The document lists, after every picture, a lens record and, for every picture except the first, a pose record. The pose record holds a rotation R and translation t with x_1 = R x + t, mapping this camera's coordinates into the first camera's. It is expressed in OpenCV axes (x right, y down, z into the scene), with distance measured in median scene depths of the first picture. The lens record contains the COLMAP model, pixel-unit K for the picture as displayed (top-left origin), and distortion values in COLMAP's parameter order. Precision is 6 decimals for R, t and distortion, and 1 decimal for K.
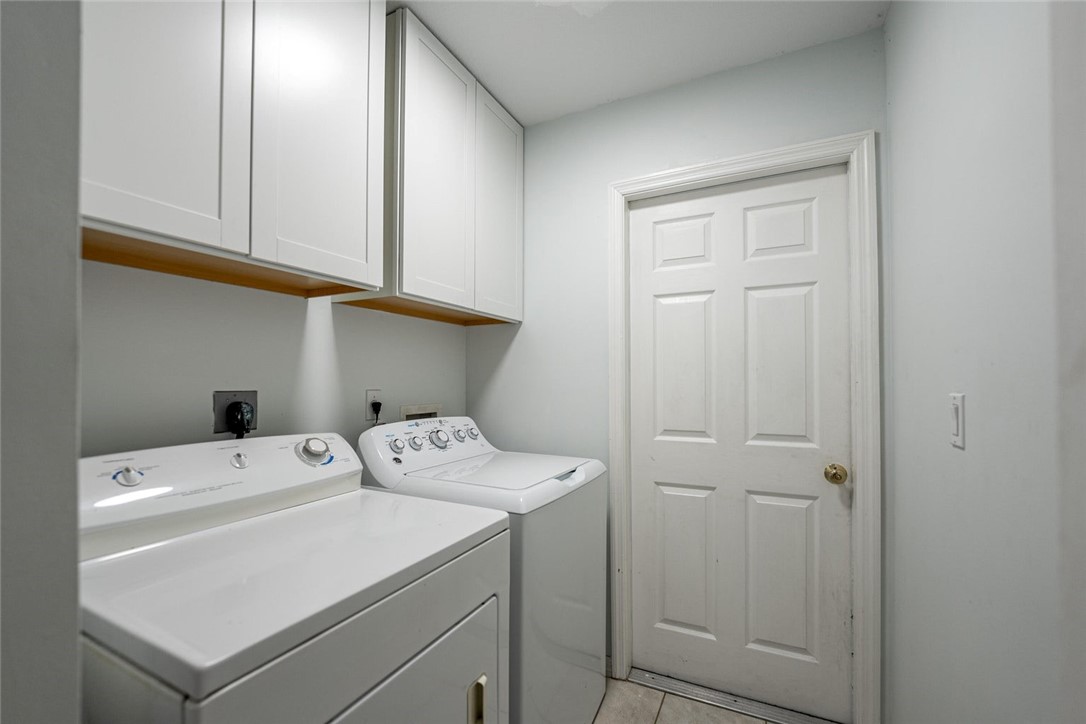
lens RADIAL K [[449.1, 0, 545.1], [0, 449.1, 366.2], [0, 0, 1]] dist [-0.003165, -0.000067]
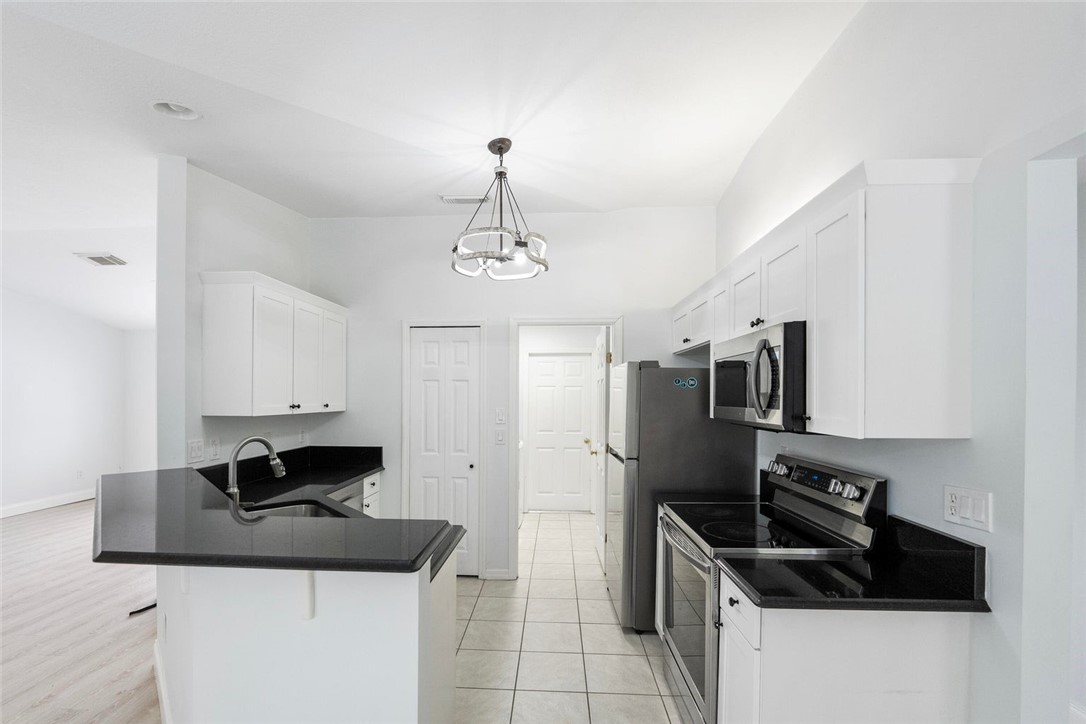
lens RADIAL K [[467.5, 0, 537.5], [0, 467.5, 396.5], [0, 0, 1]] dist [0.000215, -0.000210]
pose [[0.912955, 0.005593, 0.408021, -1.198194], [-0.016231, 0.999612, 0.022616, -0.182789], [-0.407737, -0.027270, 0.912692, -2.167534]]
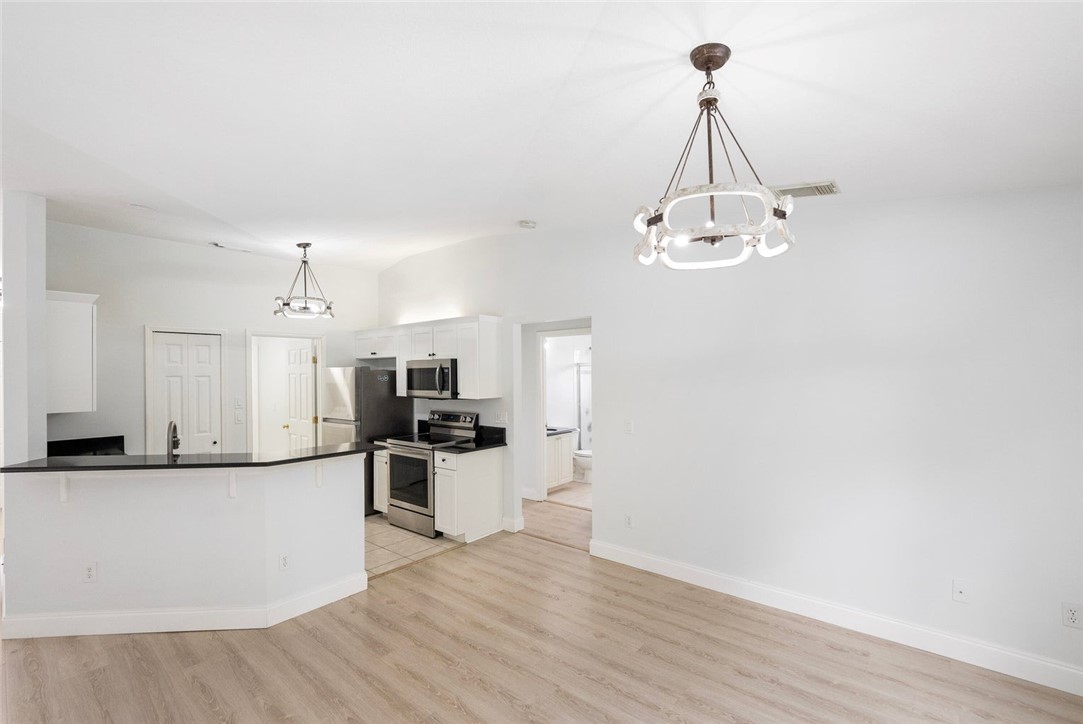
lens RADIAL K [[447.9, 0, 520.7], [0, 447.9, 374.7], [0, 0, 1]] dist [-0.003165, -0.000067]
pose [[0.241155, 0.000547, 0.970486, -3.821113], [-0.015951, 0.999867, 0.003400, -0.296777], [-0.970356, -0.016300, 0.241132, -2.709161]]
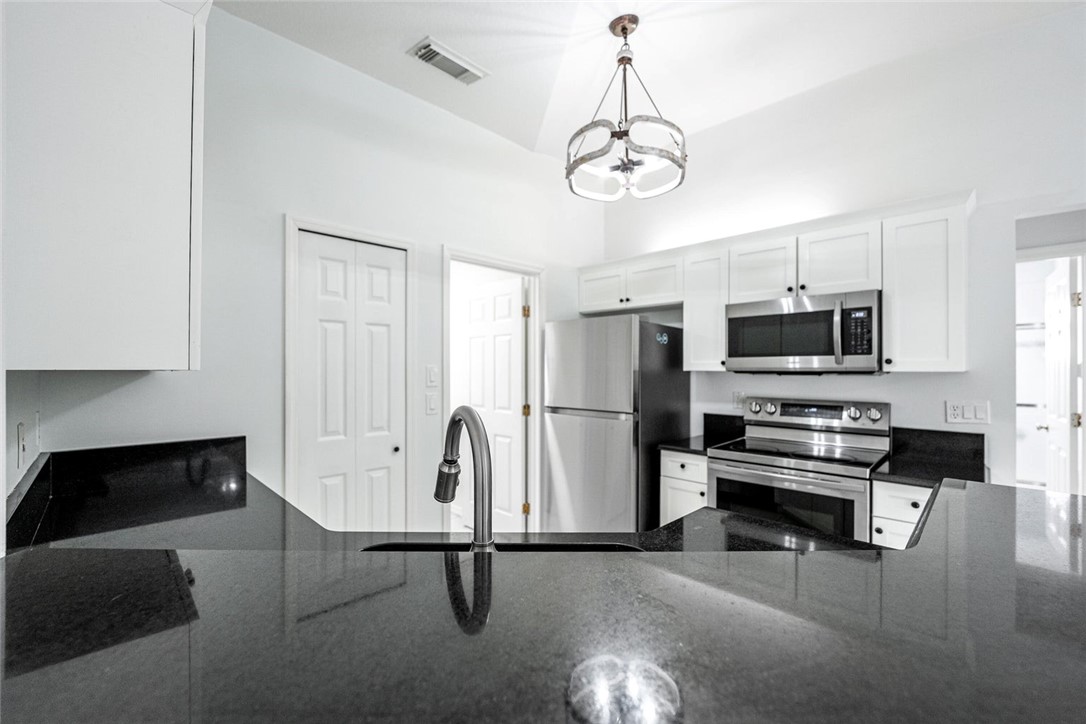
lens RADIAL K [[449.1, 0, 548.6], [0, 449.1, 367.9], [0, 0, 1]] dist [-0.003165, -0.000067]
pose [[0.319059, 0.001759, 0.947733, -2.227656], [-0.026181, 0.999633, 0.006959, -0.024993], [-0.947373, -0.027033, 0.318988, -0.176825]]
